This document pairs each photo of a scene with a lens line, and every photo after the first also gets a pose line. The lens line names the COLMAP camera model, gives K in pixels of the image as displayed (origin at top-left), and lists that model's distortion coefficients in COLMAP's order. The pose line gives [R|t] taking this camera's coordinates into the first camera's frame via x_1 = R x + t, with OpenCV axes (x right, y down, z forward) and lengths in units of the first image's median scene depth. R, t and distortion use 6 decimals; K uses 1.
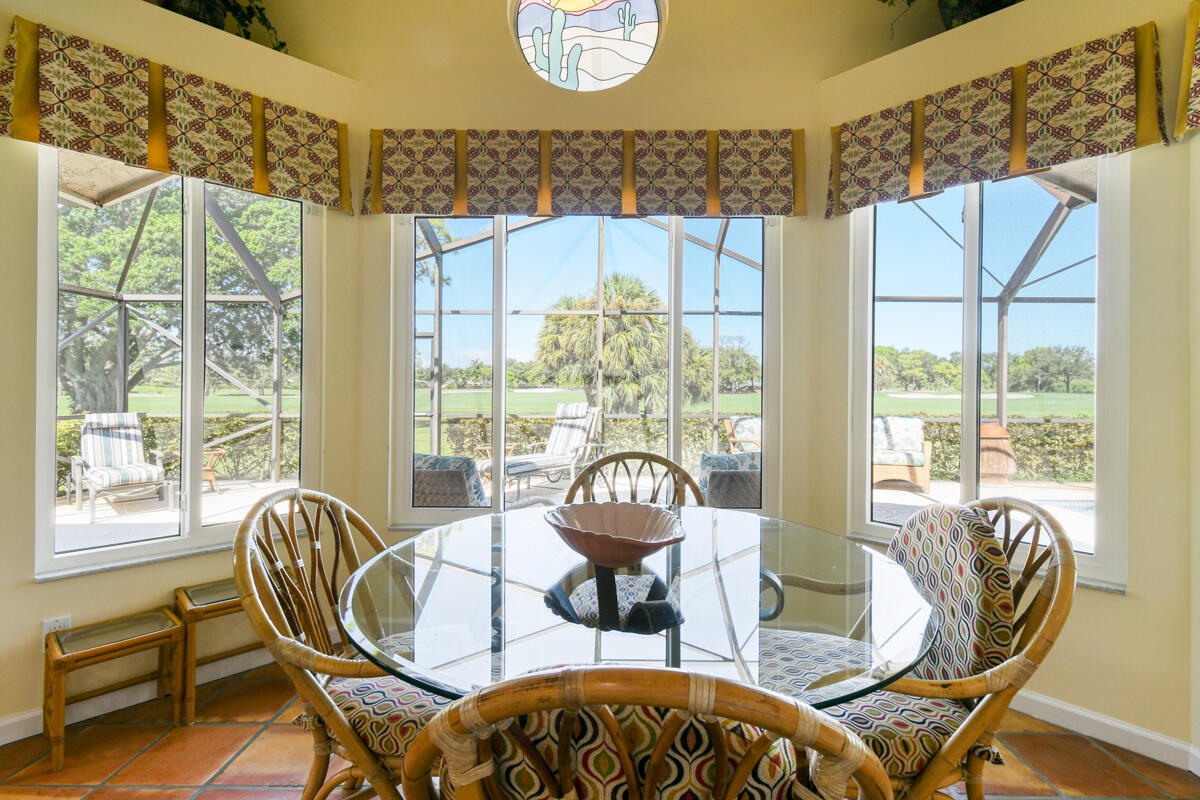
lens RADIAL K [[563.8, 0, 607.4], [0, 563.8, 393.9], [0, 0, 1]] dist [0.046065, -0.016353]
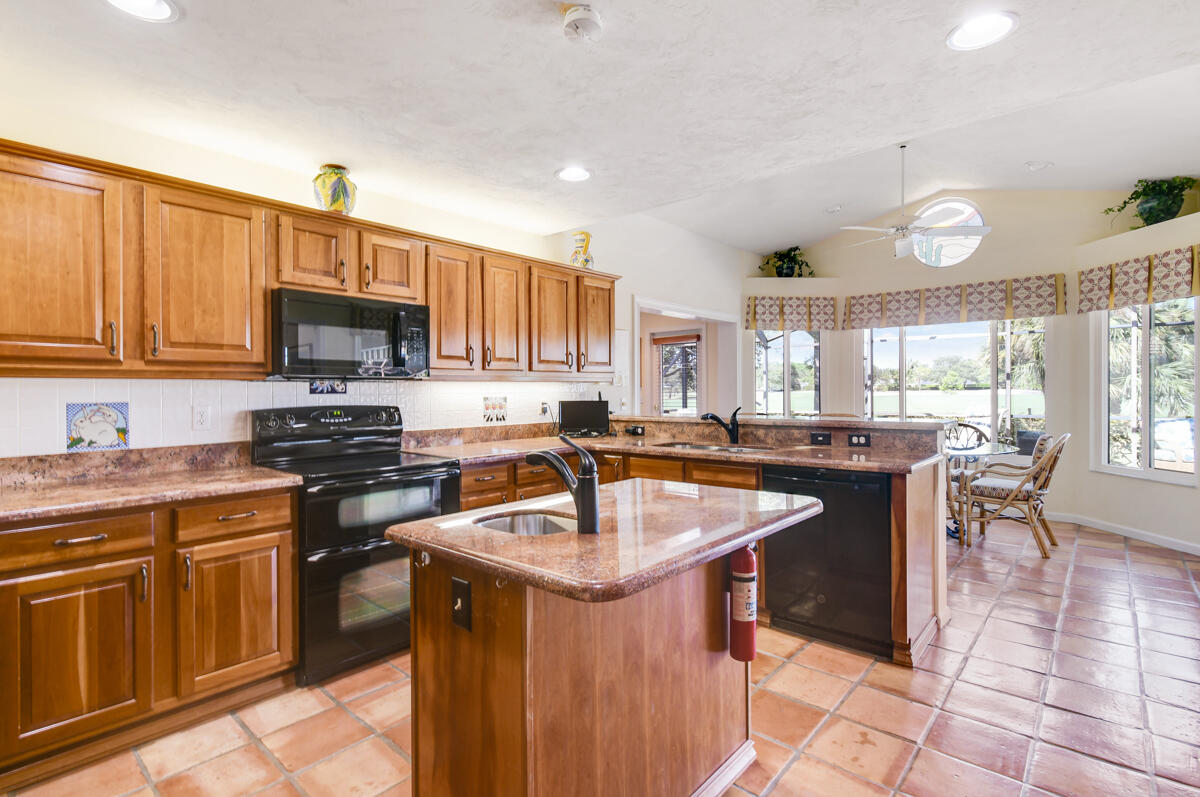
lens RADIAL K [[563.1, 0, 606.7], [0, 563.1, 391.6], [0, 0, 1]] dist [0.035919, -0.016290]
pose [[0.752224, -0.010750, -0.658820, 0.463991], [0.004388, 0.999926, -0.011305, -0.014094], [0.658893, 0.005613, 0.752216, -1.668442]]
